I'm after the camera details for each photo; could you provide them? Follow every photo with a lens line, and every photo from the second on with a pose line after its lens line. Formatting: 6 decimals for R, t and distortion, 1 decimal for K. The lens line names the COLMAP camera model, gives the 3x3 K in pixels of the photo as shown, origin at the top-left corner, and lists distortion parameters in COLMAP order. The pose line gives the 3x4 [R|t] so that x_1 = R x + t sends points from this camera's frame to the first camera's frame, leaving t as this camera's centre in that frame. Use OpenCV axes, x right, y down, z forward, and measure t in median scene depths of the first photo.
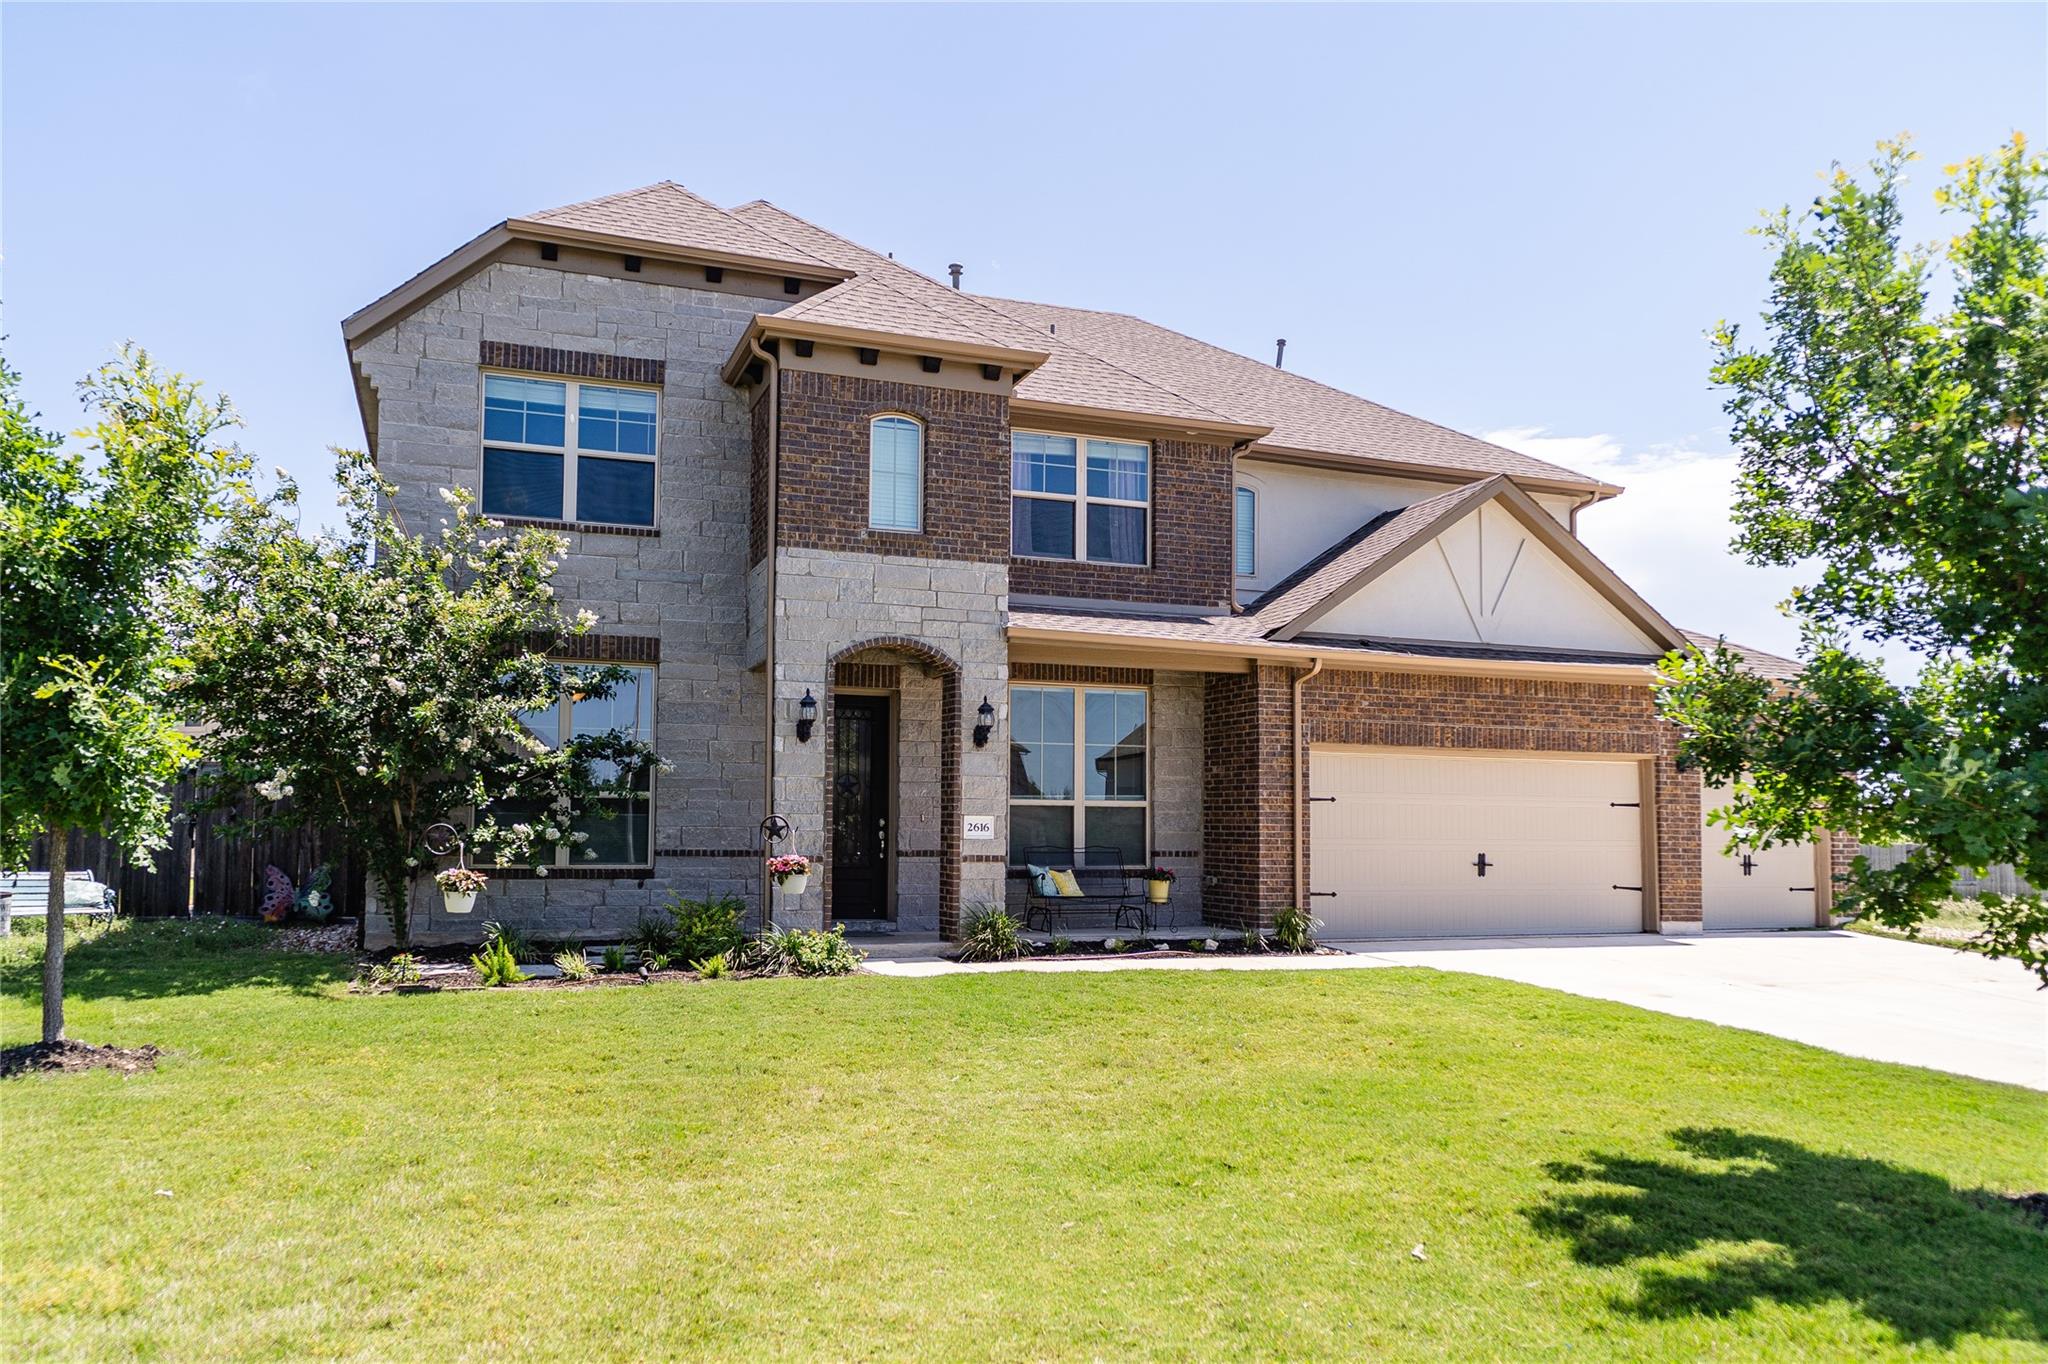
lens RADIAL K [[1211.0, 0, 1020.1], [0, 1211.0, 686.4], [0, 0, 1]] dist [-0.002565, 0.000265]
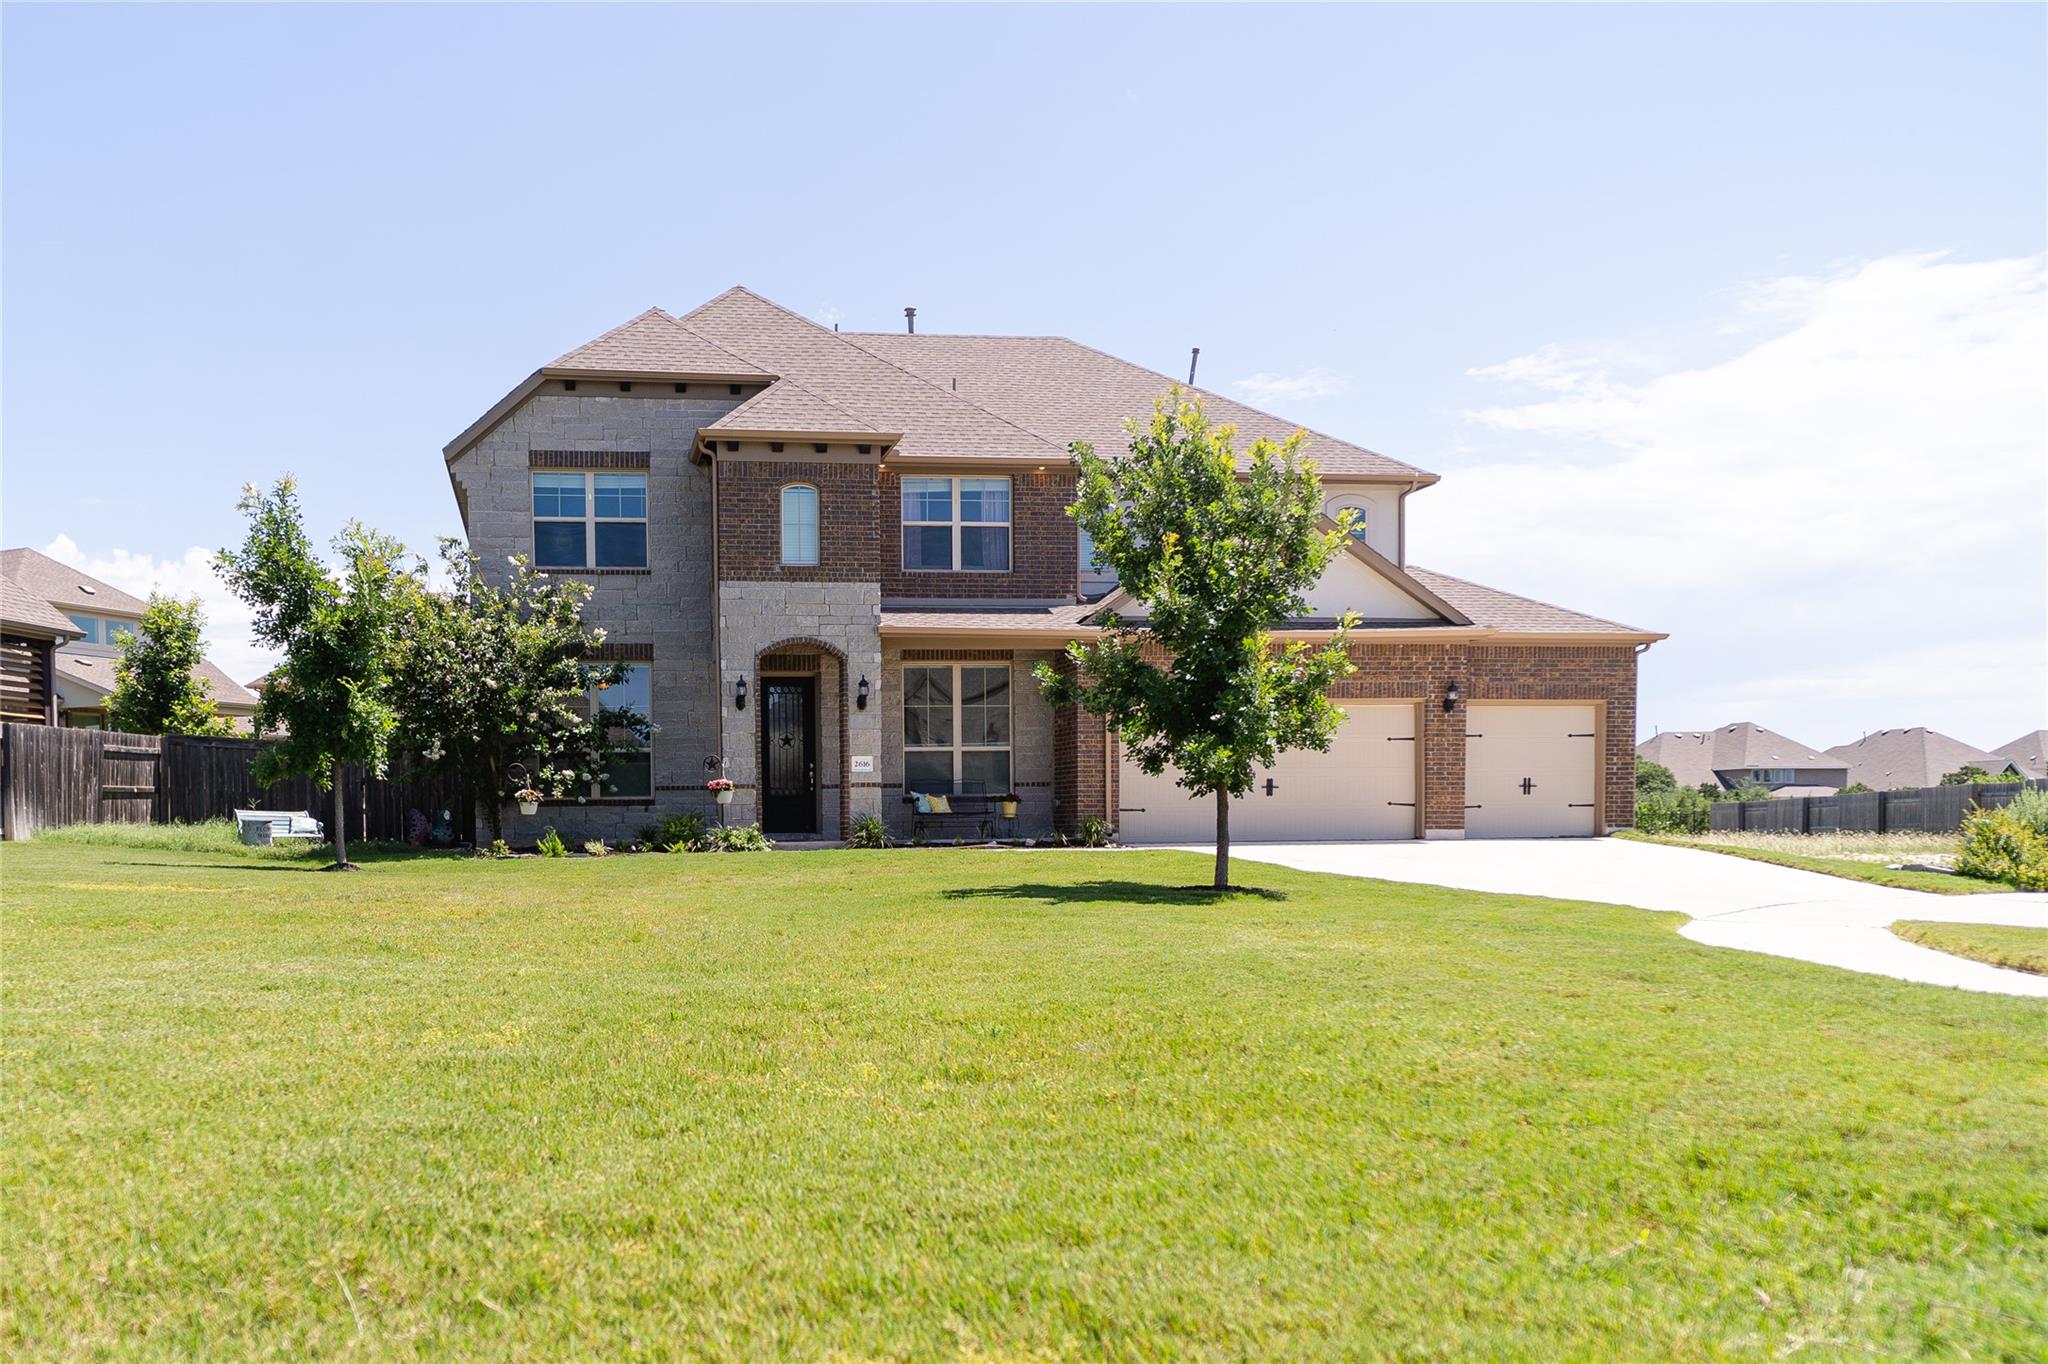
lens RADIAL K [[1308.8, 0, 912.3], [0, 1308.8, 688.1], [0, 0, 1]] dist [-0.001748, 0.001666]
pose [[0.986424, -0.037722, -0.159829, 0.273959], [0.041621, 0.998910, 0.021113, -0.006522], [0.158859, -0.027478, 0.986919, -0.538796]]
